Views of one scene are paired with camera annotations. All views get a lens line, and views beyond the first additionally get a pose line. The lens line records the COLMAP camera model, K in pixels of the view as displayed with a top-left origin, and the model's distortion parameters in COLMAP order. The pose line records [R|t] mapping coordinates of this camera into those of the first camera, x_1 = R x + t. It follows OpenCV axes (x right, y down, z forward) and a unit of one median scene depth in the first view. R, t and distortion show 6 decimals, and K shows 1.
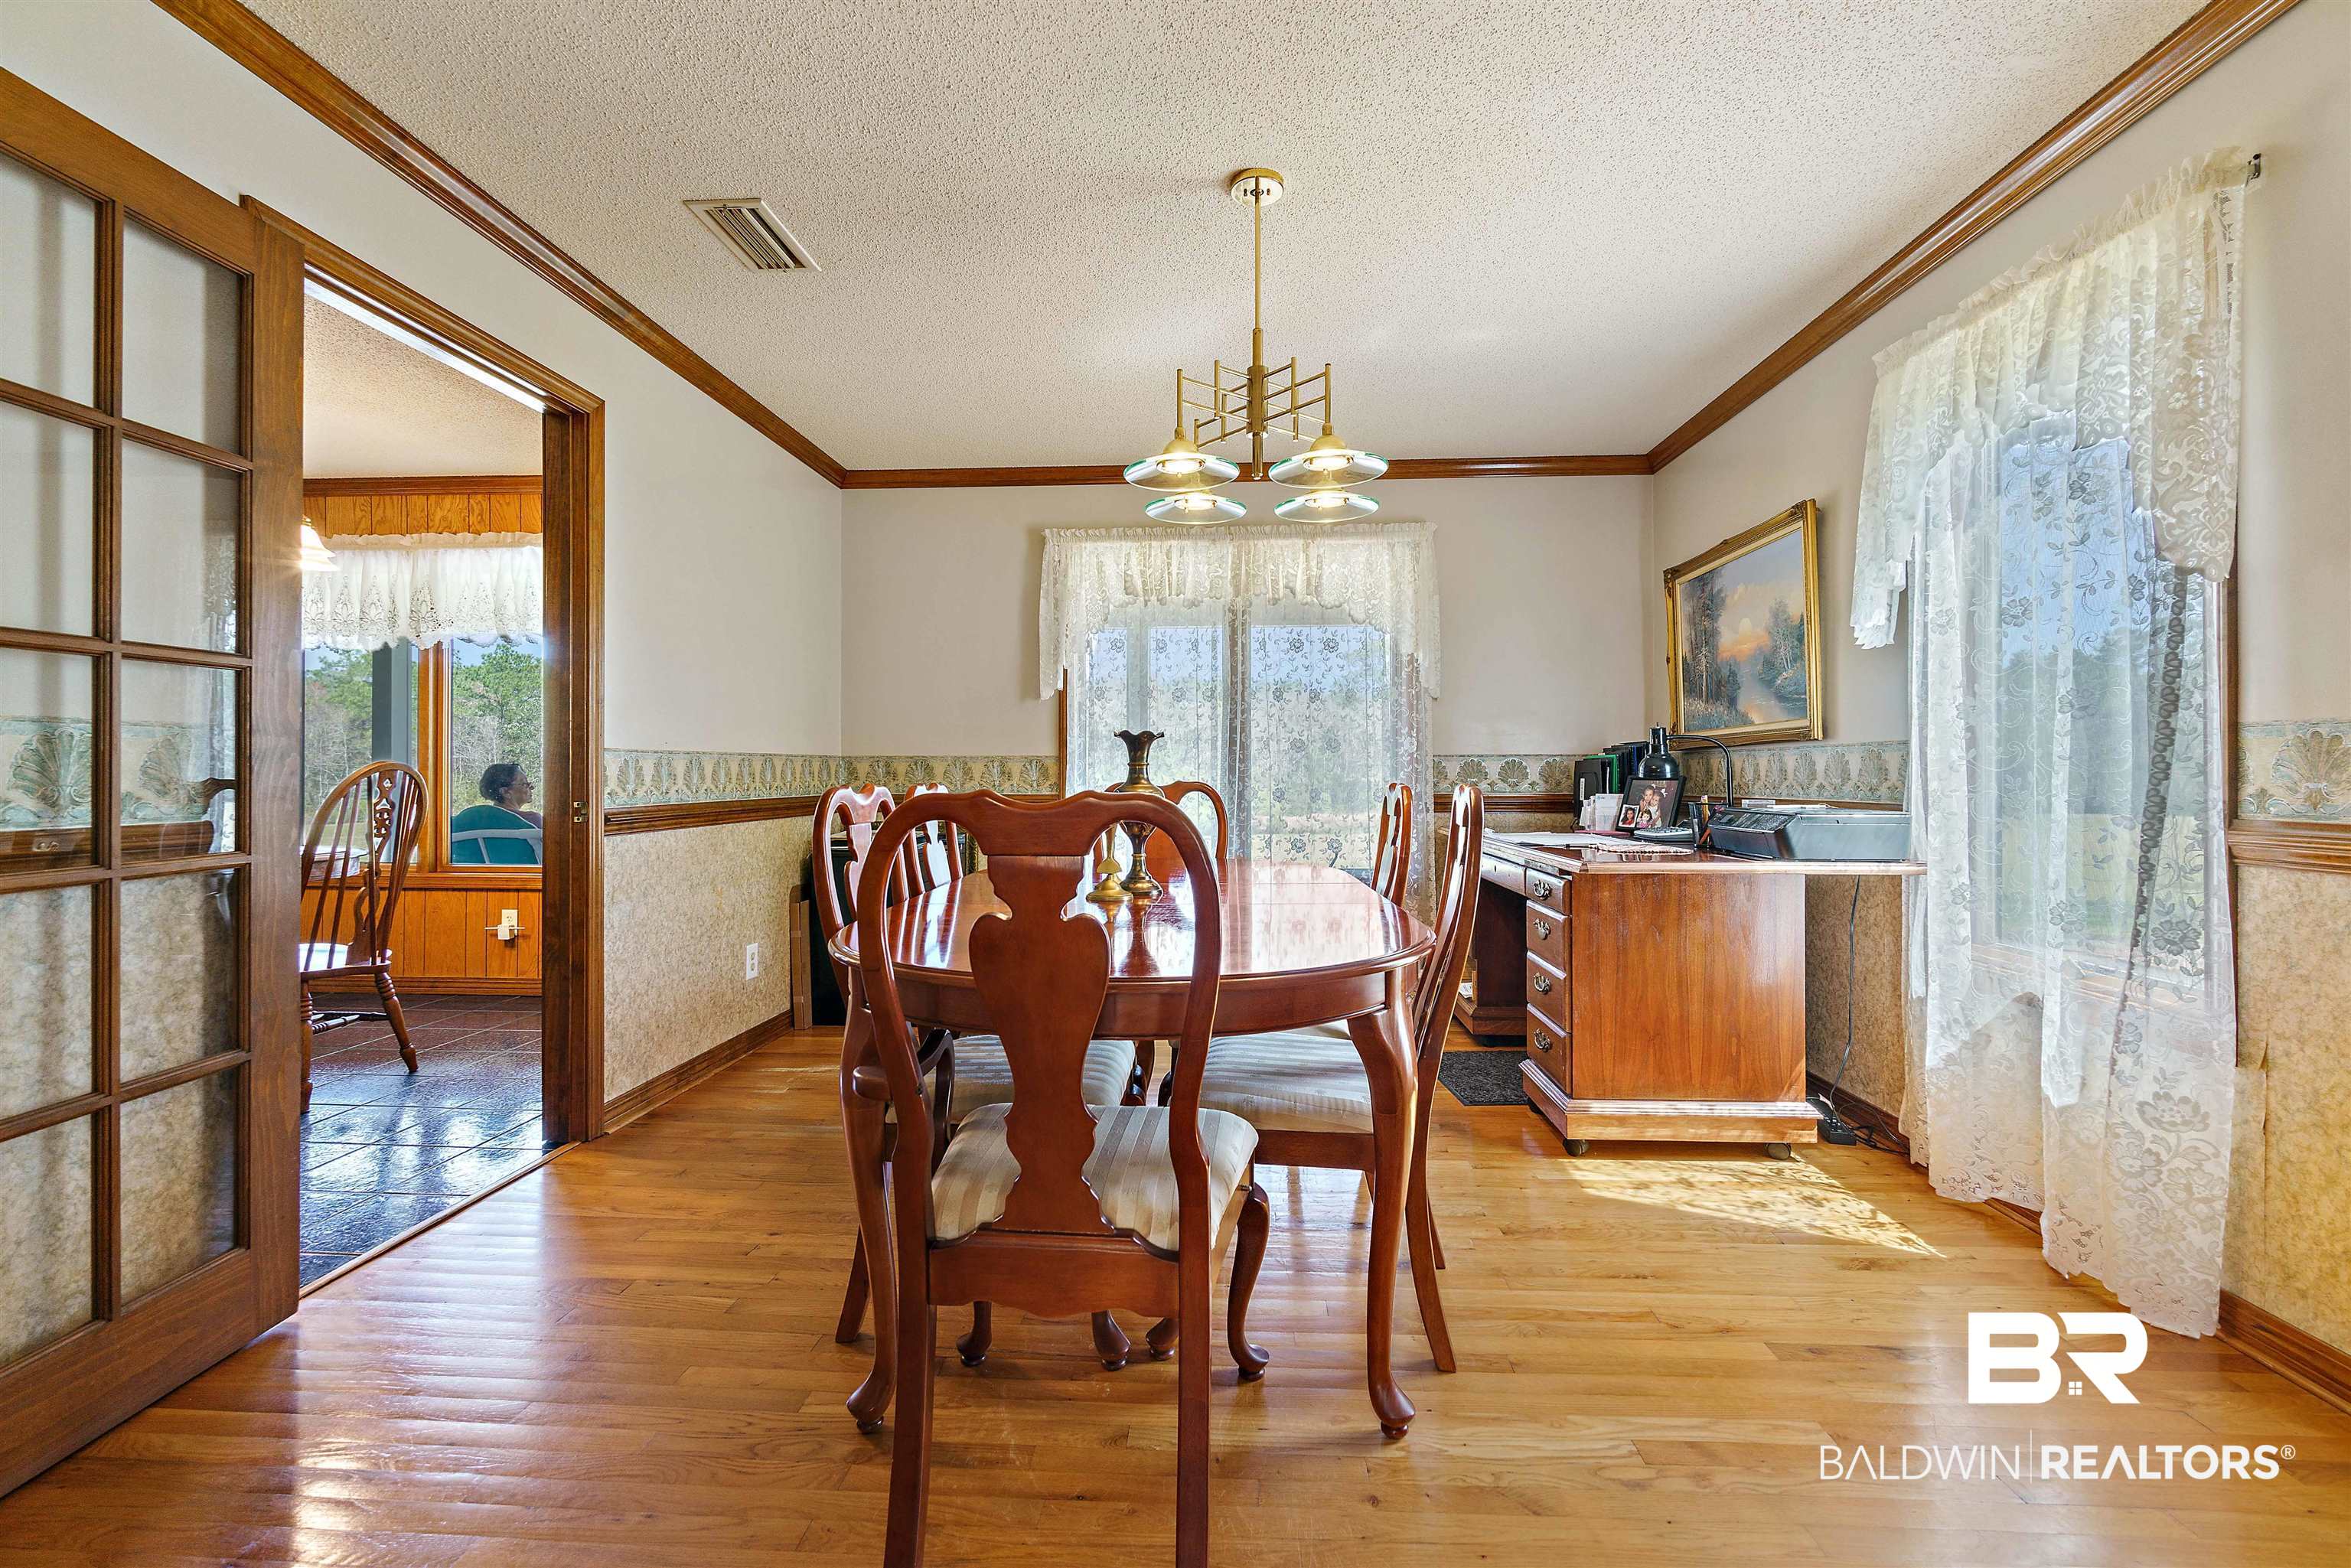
lens RADIAL K [[1006.7, 0, 1172.6], [0, 1006.7, 779.8], [0, 0, 1]] dist [0.002712, -0.001115]
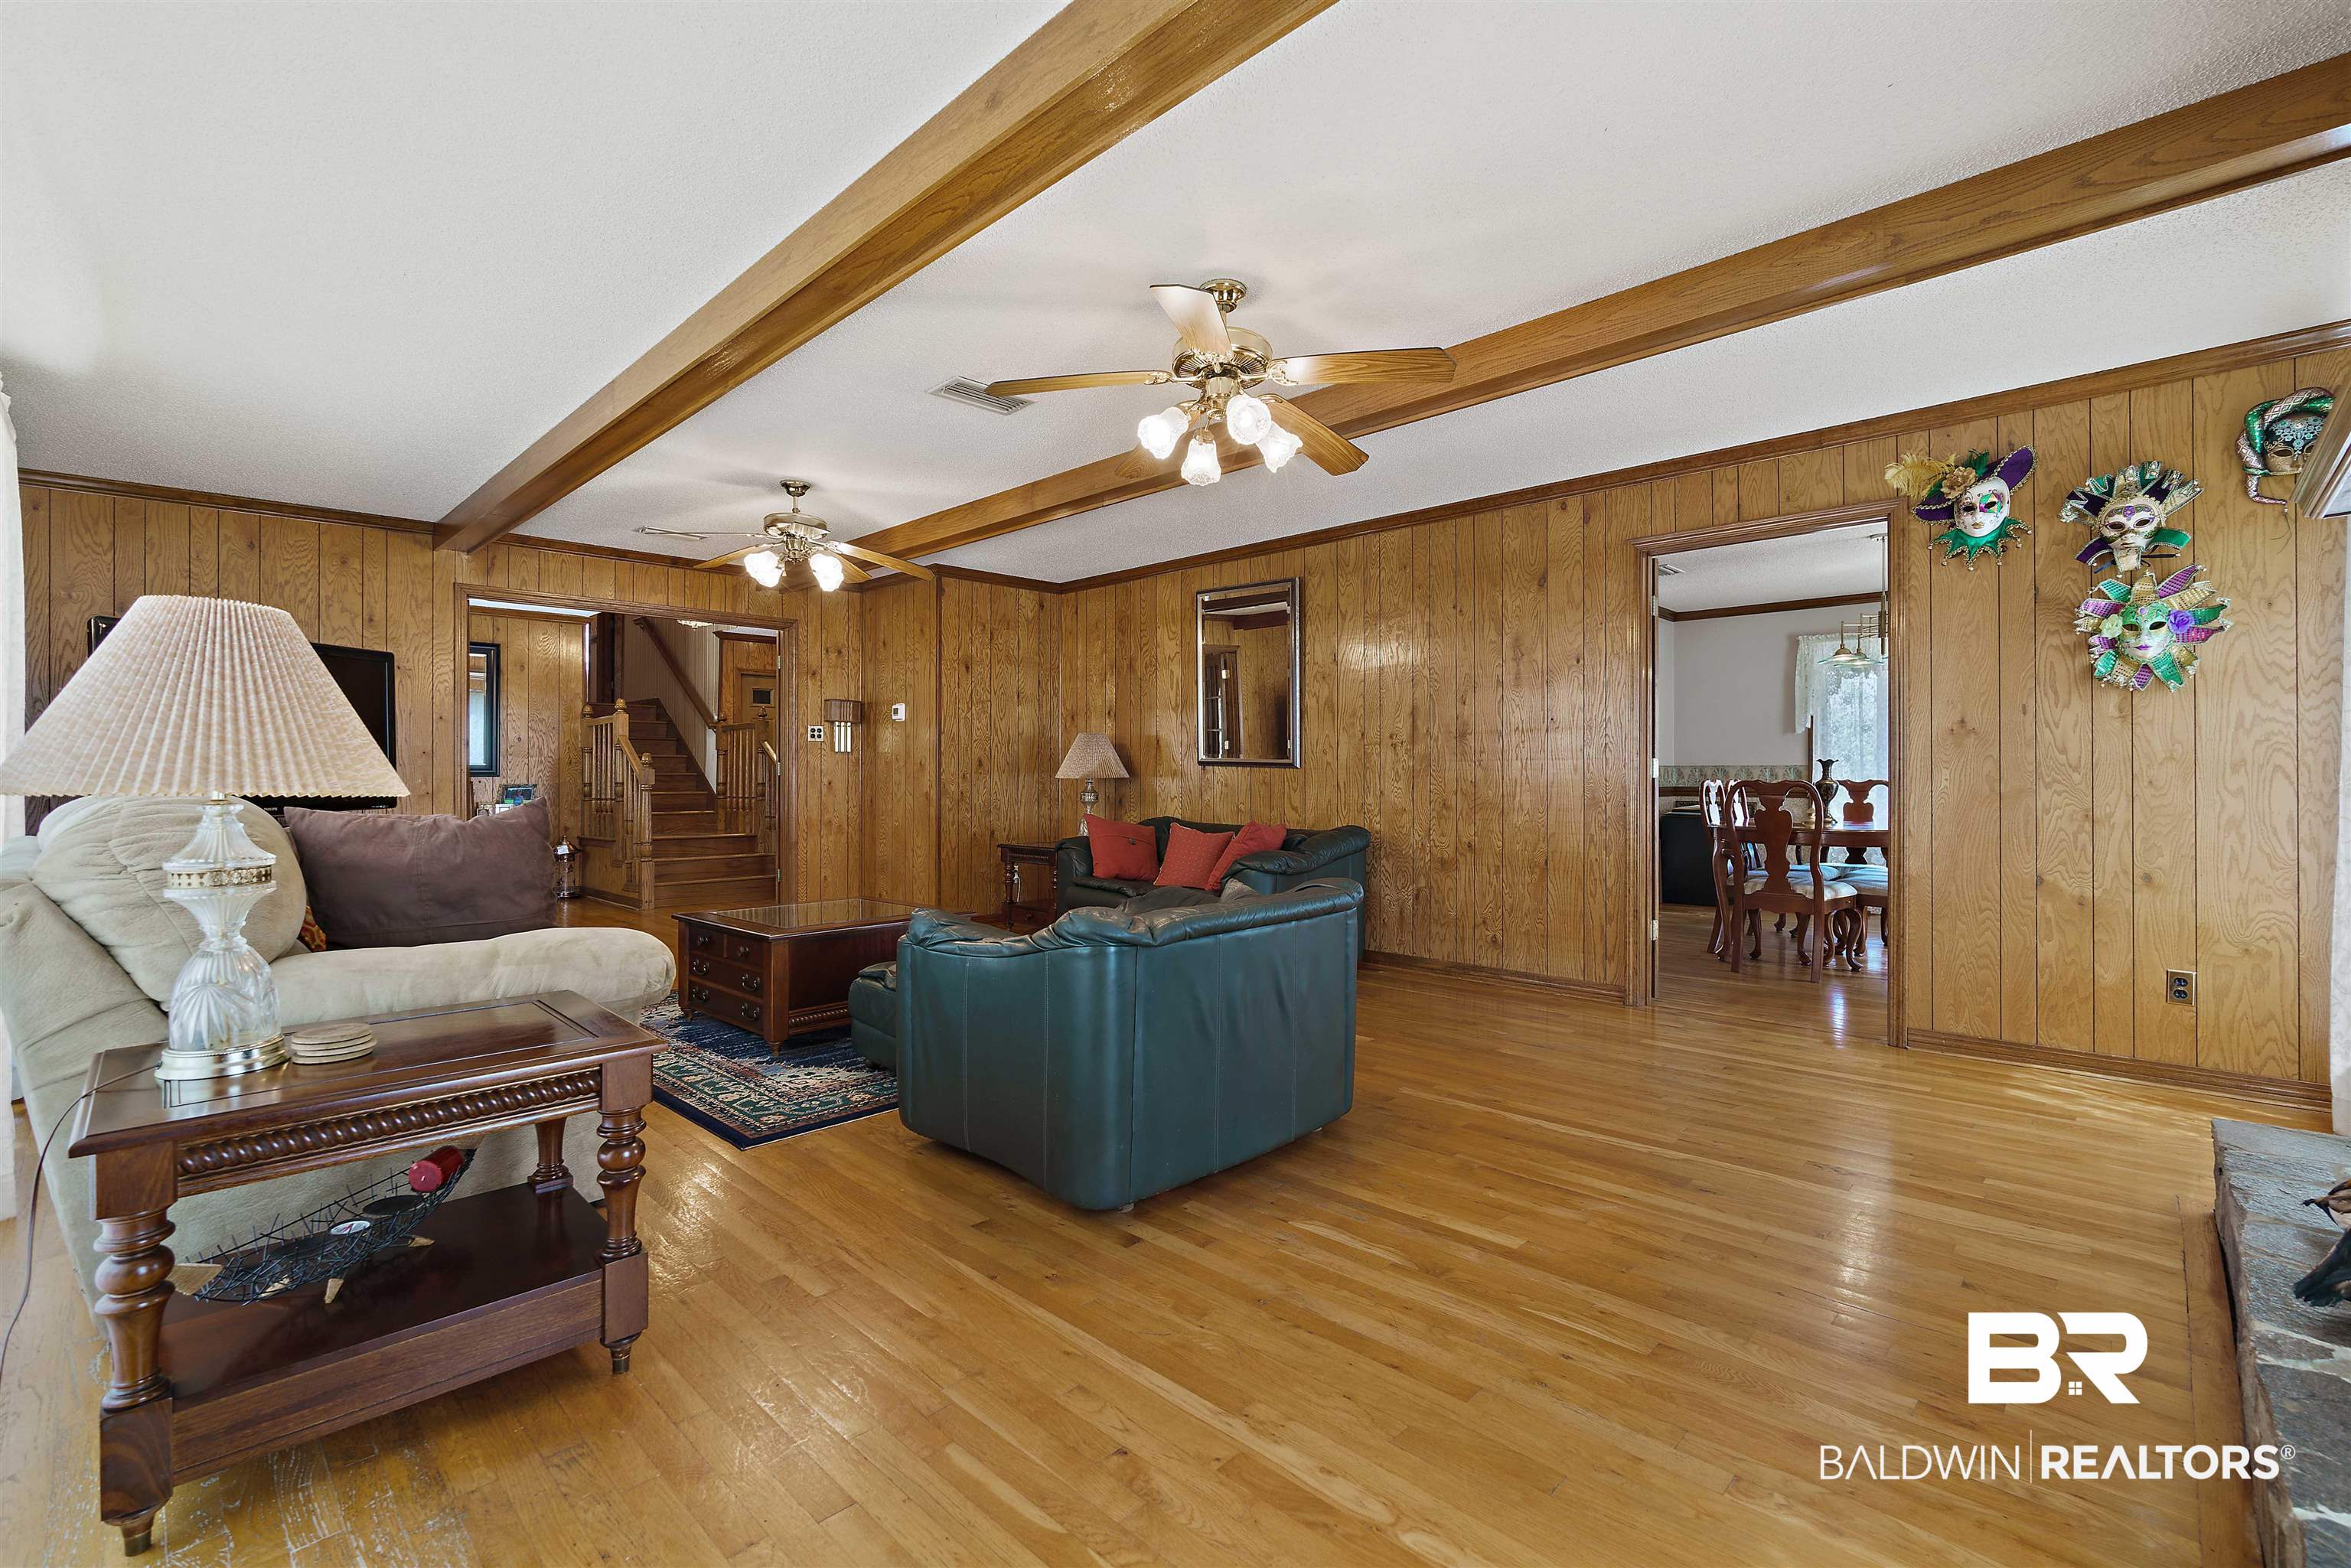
lens RADIAL K [[1006.7, 0, 1171.8], [0, 1006.7, 773.6], [0, 0, 1]] dist [0.002712, -0.001115]
pose [[0.752327, -0.007276, -0.658750, 0.216120], [0.006701, 0.999972, -0.003391, -0.009475], [0.658756, -0.001863, 0.752354, -1.091198]]
